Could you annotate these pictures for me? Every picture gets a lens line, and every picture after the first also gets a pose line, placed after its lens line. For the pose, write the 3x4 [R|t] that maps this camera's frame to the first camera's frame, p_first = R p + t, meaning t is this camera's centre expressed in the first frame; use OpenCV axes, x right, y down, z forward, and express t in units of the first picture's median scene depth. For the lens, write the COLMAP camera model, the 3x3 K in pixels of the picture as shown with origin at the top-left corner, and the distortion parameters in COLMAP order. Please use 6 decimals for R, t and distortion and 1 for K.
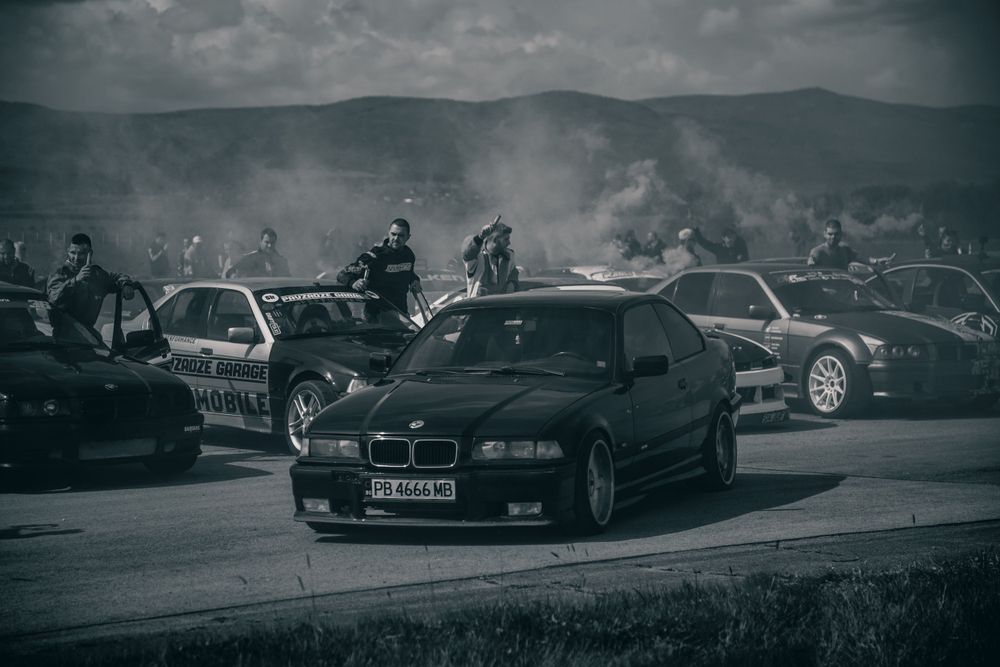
lens RADIAL K [[2647.9, 0, 500.0], [0, 2647.9, 333.5], [0, 0, 1]] dist [0.529667, 0.383070]
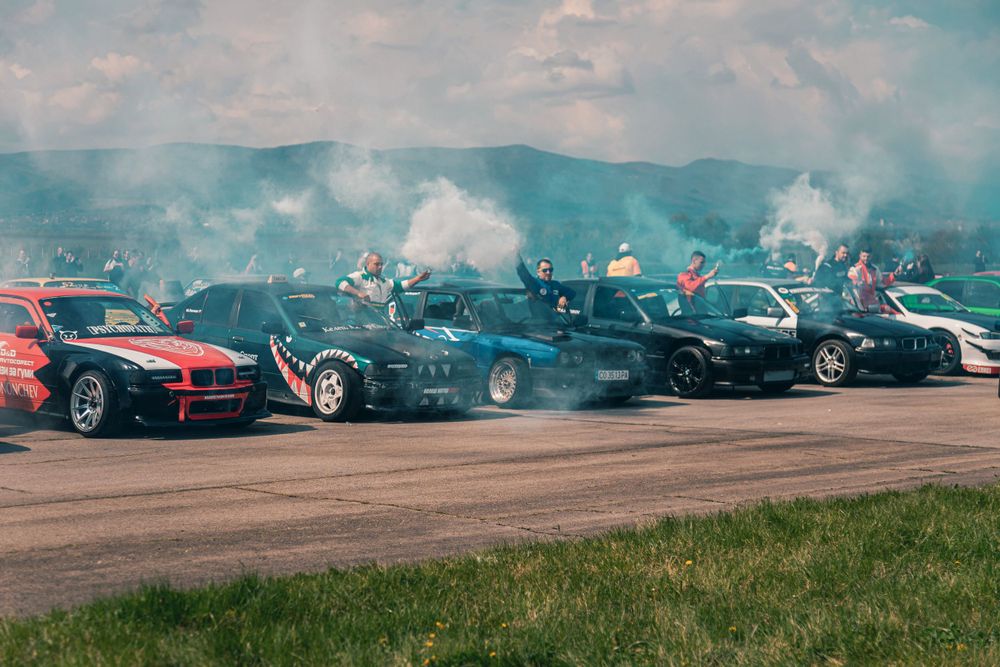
lens RADIAL K [[2085.9, 0, 500.0], [0, 2085.9, 333.5], [0, 0, 1]] dist [0.065176, -0.170674]
pose [[0.993812, 0.012965, 0.110316, -0.430840], [-0.013008, 0.999915, -0.000335, 0.017017], [-0.110311, -0.001102, 0.993897, -0.292526]]
